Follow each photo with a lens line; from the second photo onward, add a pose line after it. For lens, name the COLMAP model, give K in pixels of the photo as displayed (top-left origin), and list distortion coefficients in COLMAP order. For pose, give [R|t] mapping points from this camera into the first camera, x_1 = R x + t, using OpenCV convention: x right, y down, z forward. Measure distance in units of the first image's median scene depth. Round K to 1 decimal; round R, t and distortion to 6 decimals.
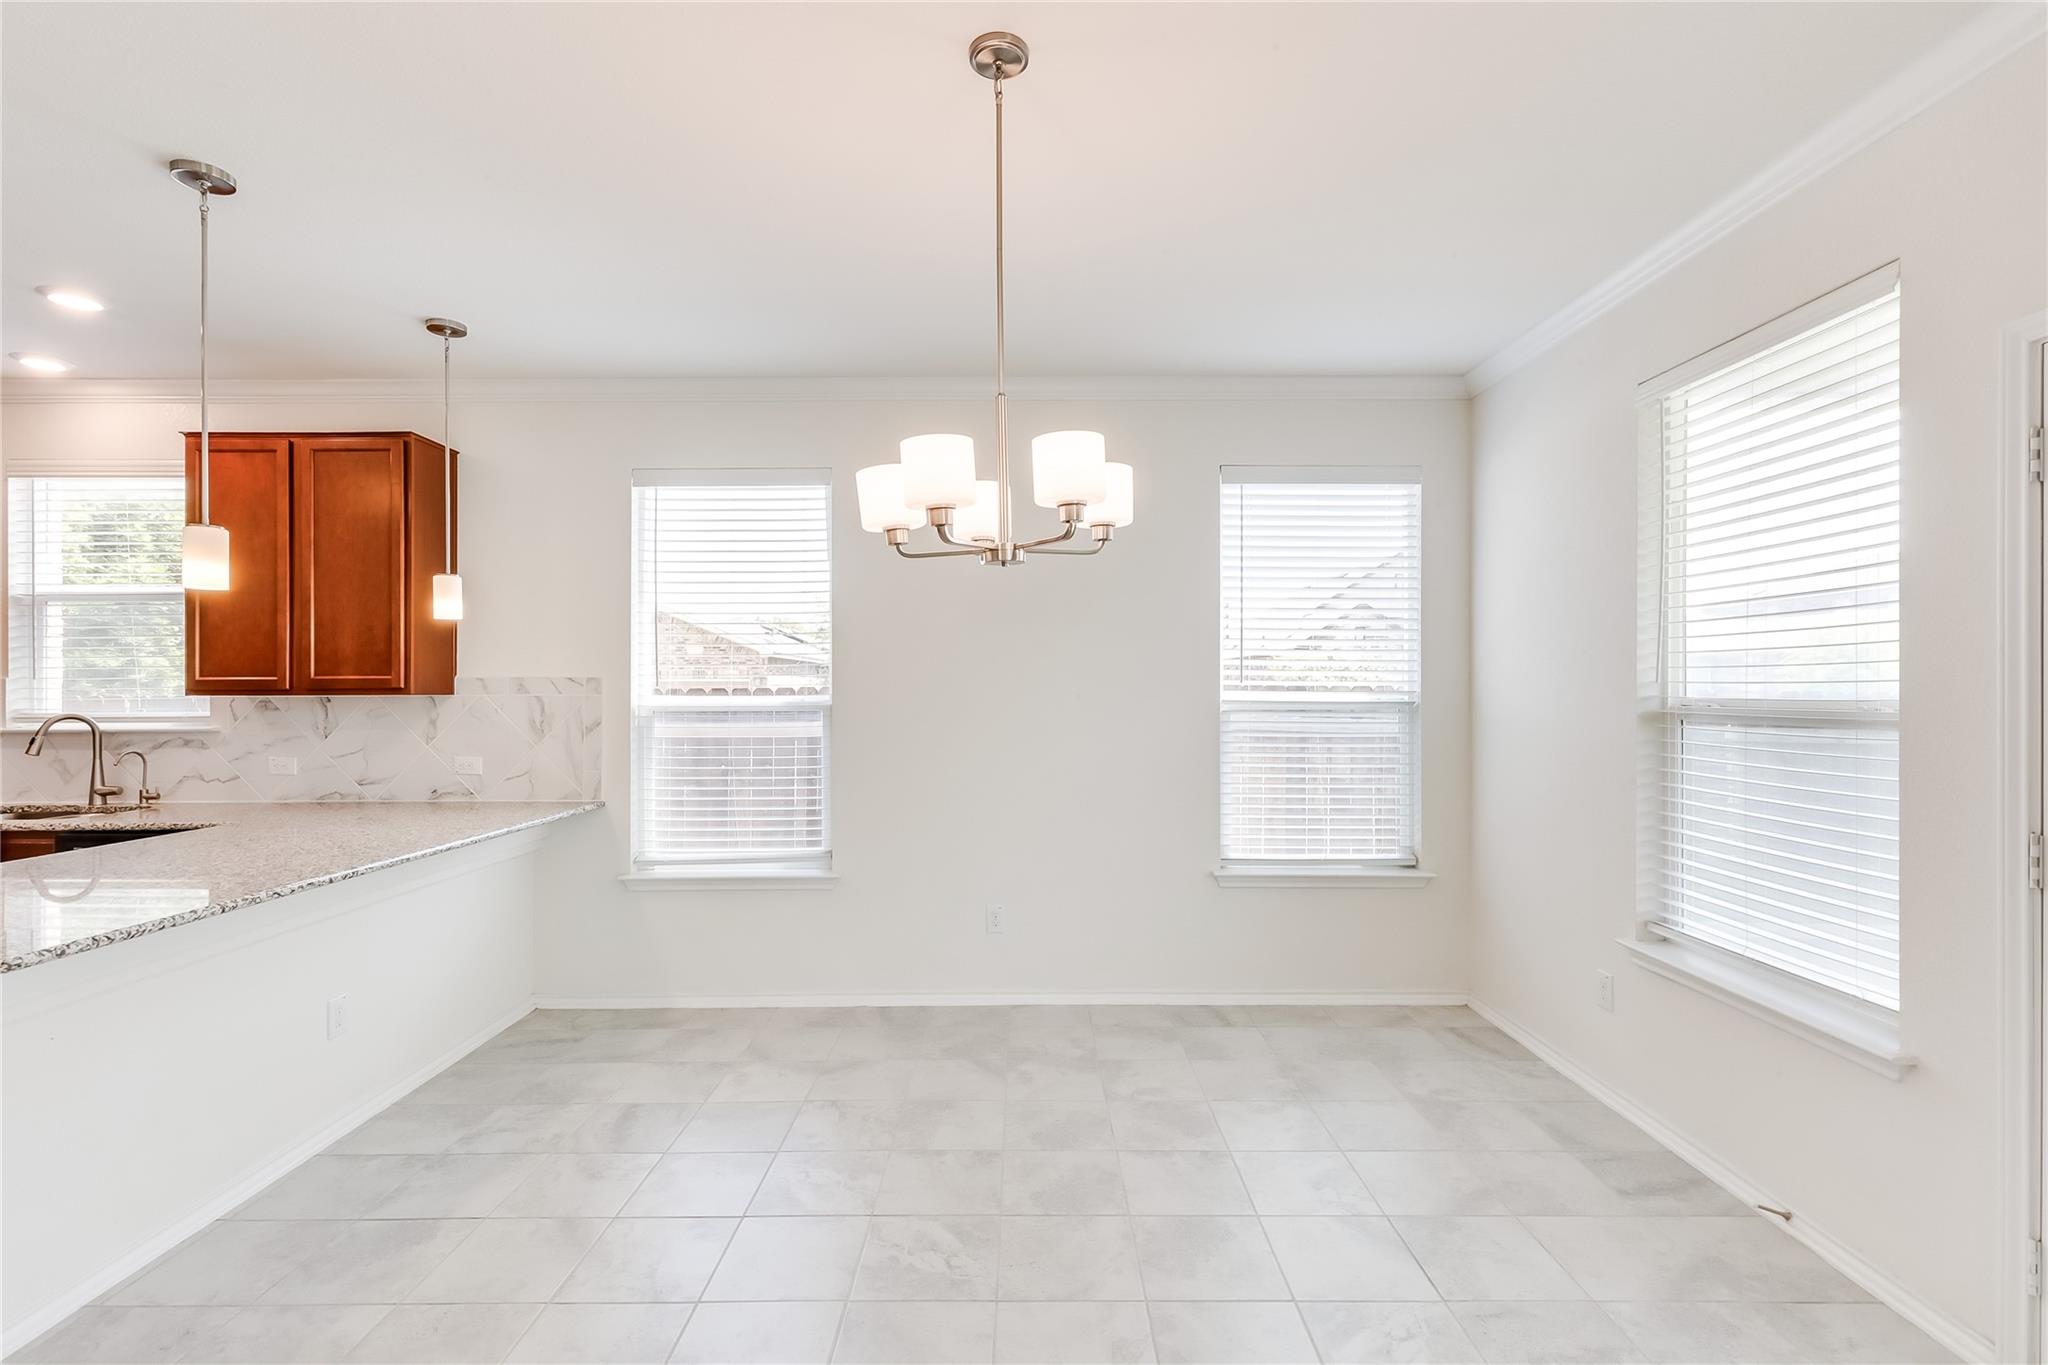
lens RADIAL K [[925.0, 0, 1027.1], [0, 925.0, 687.9], [0, 0, 1]] dist [0.004080, -0.000255]
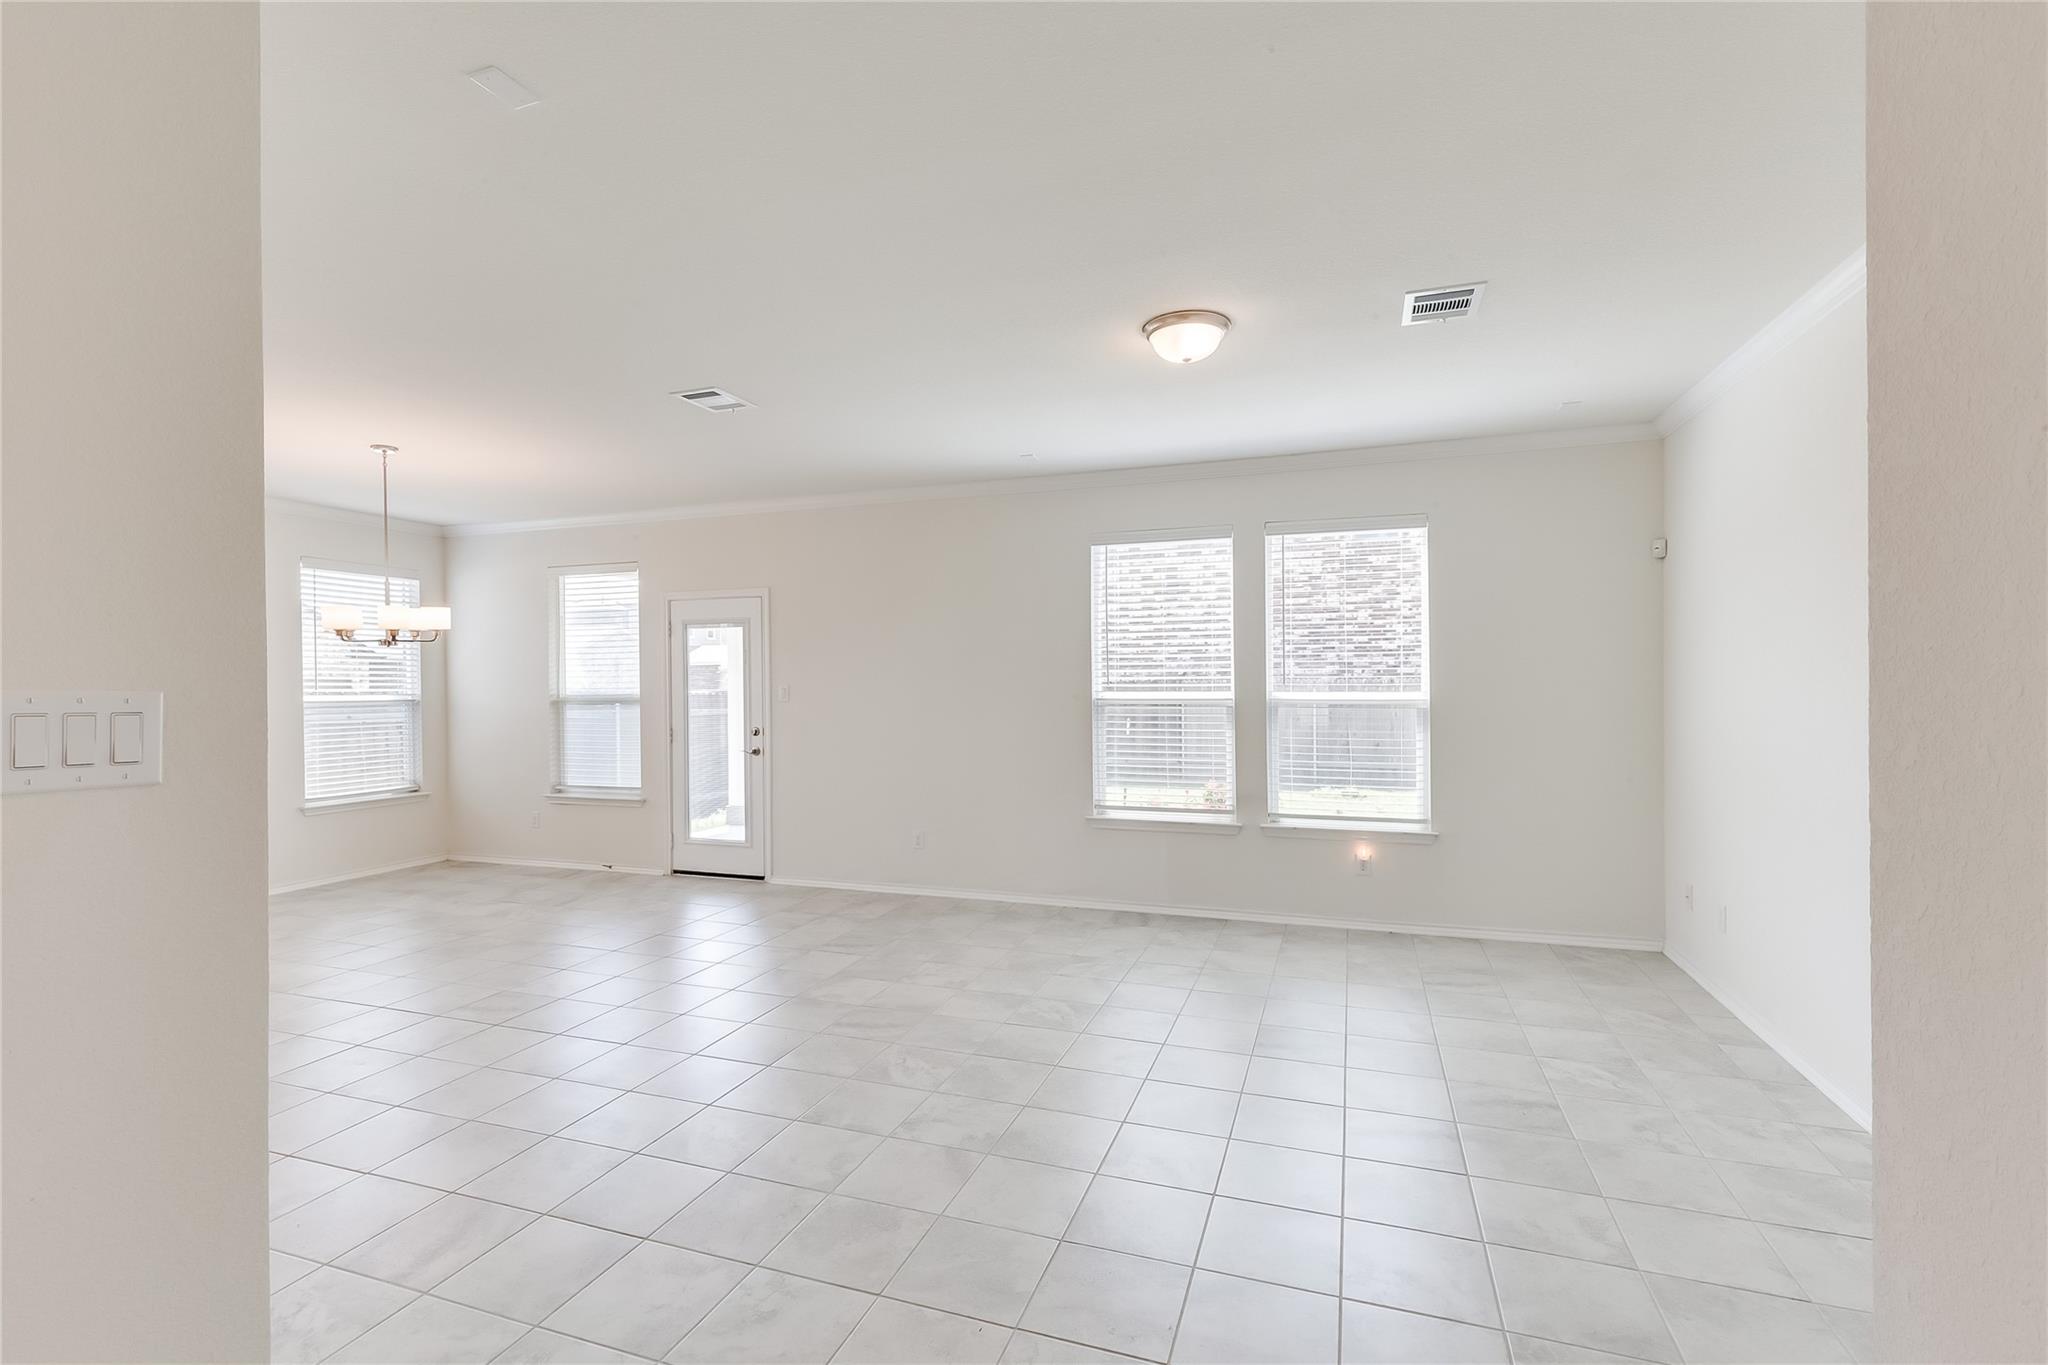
lens RADIAL K [[925.0, 0, 1027.1], [0, 925.0, 687.9], [0, 0, 1]] dist [0.004080, -0.000255]
pose [[0.333918, -0.009930, 0.942550, -0.911310], [0.009930, 0.999926, 0.007017, -0.009261], [-0.942550, 0.007017, 0.333992, -0.749876]]
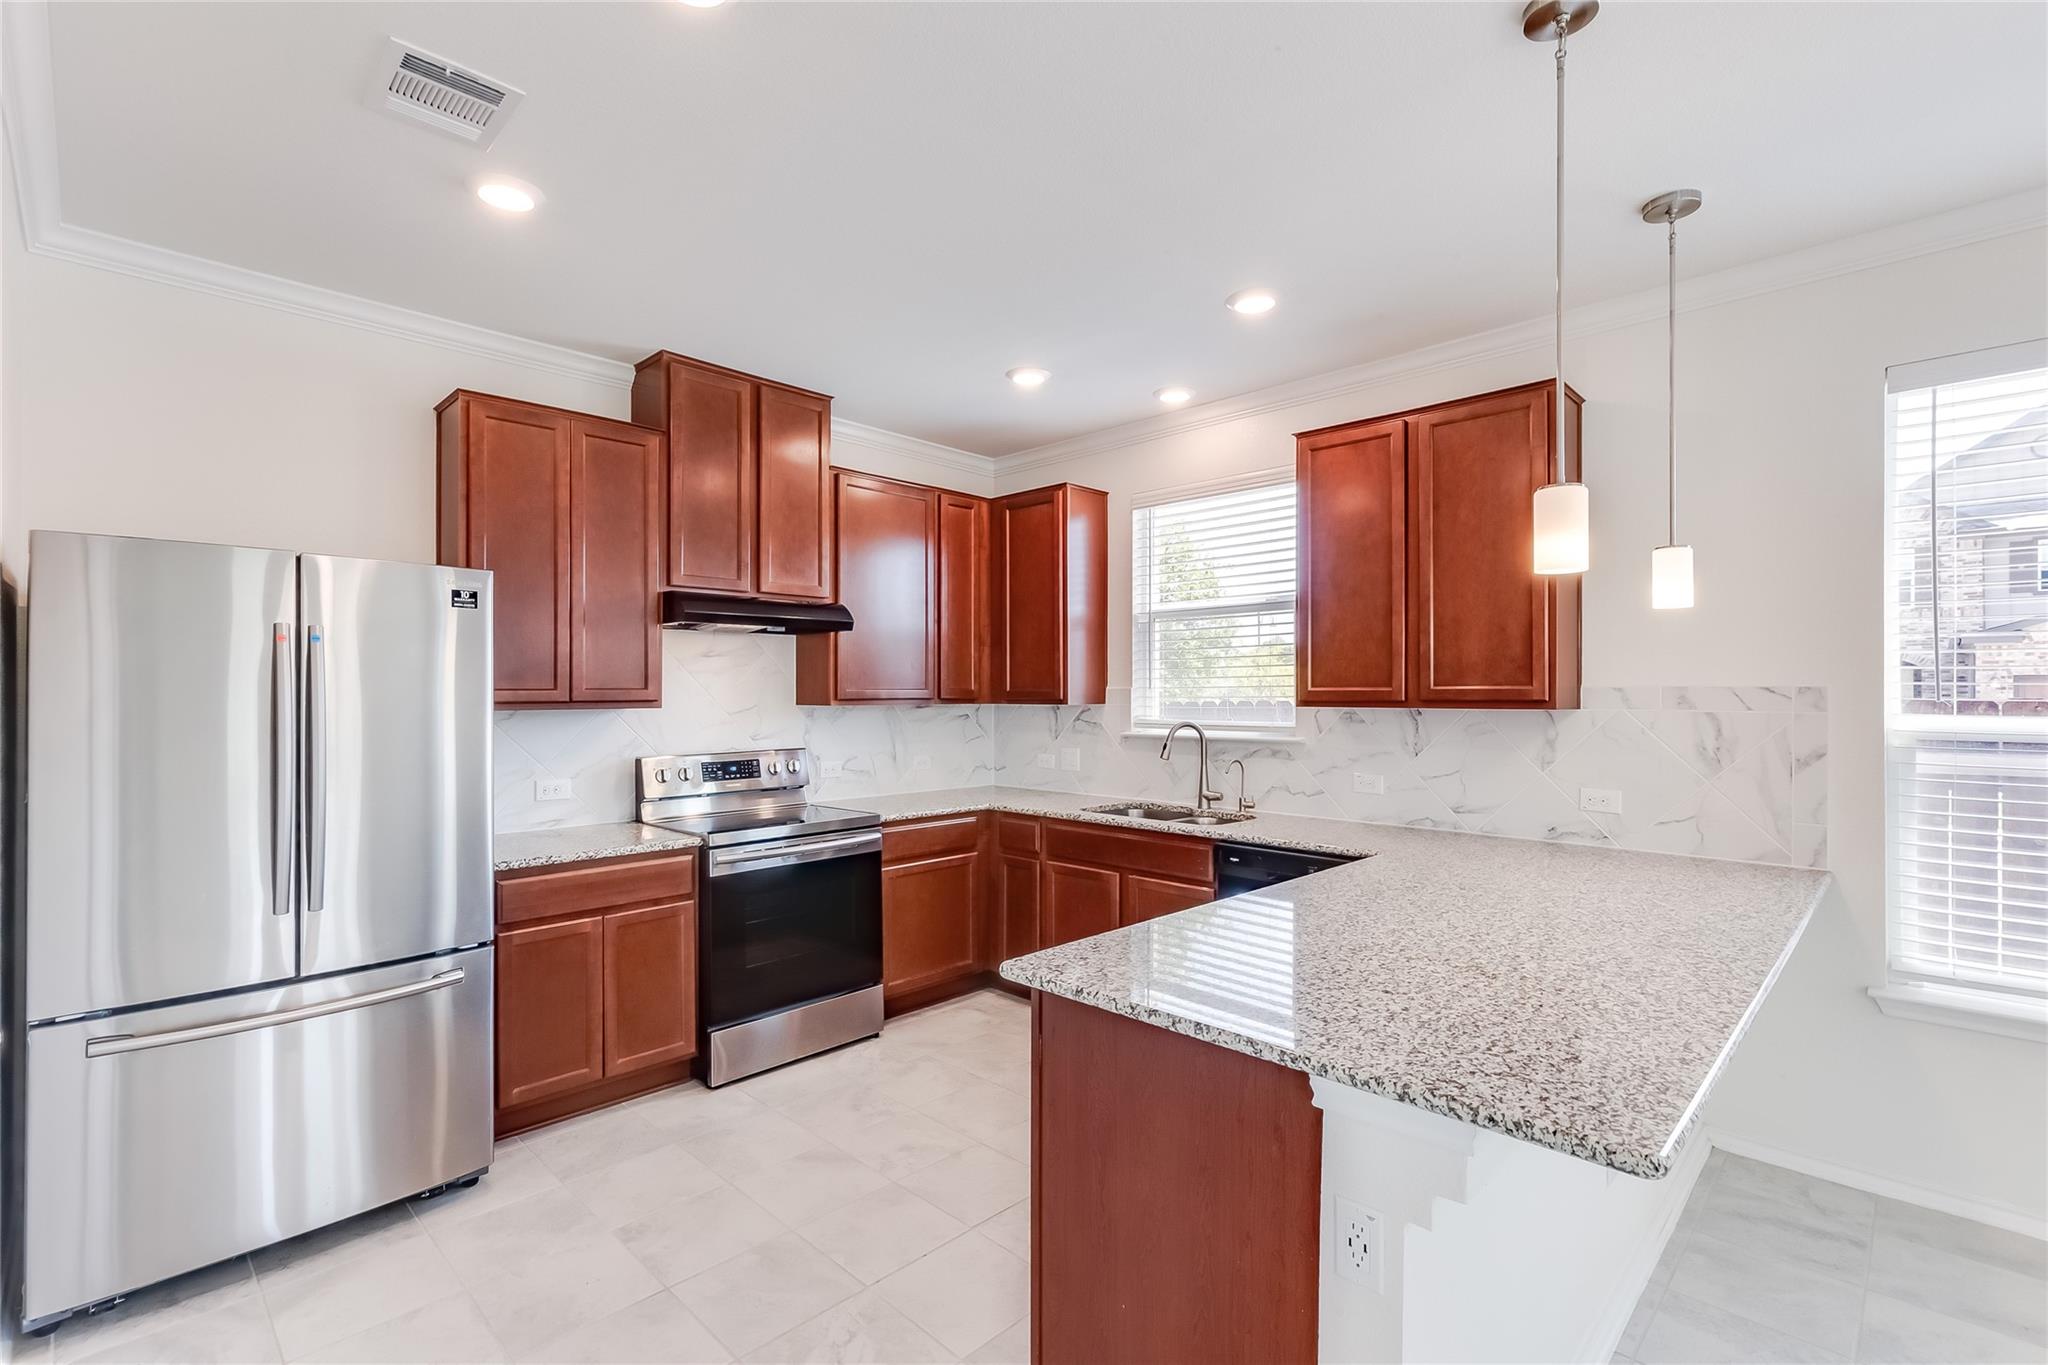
lens RADIAL K [[925.0, 0, 1027.1], [0, 925.0, 687.9], [0, 0, 1]] dist [0.004080, -0.000255]
pose [[0.712702, -0.000283, -0.701467, -0.402583], [-0.001693, 0.999996, -0.002123, -0.008009], [0.701465, 0.002701, 0.712699, 0.110736]]
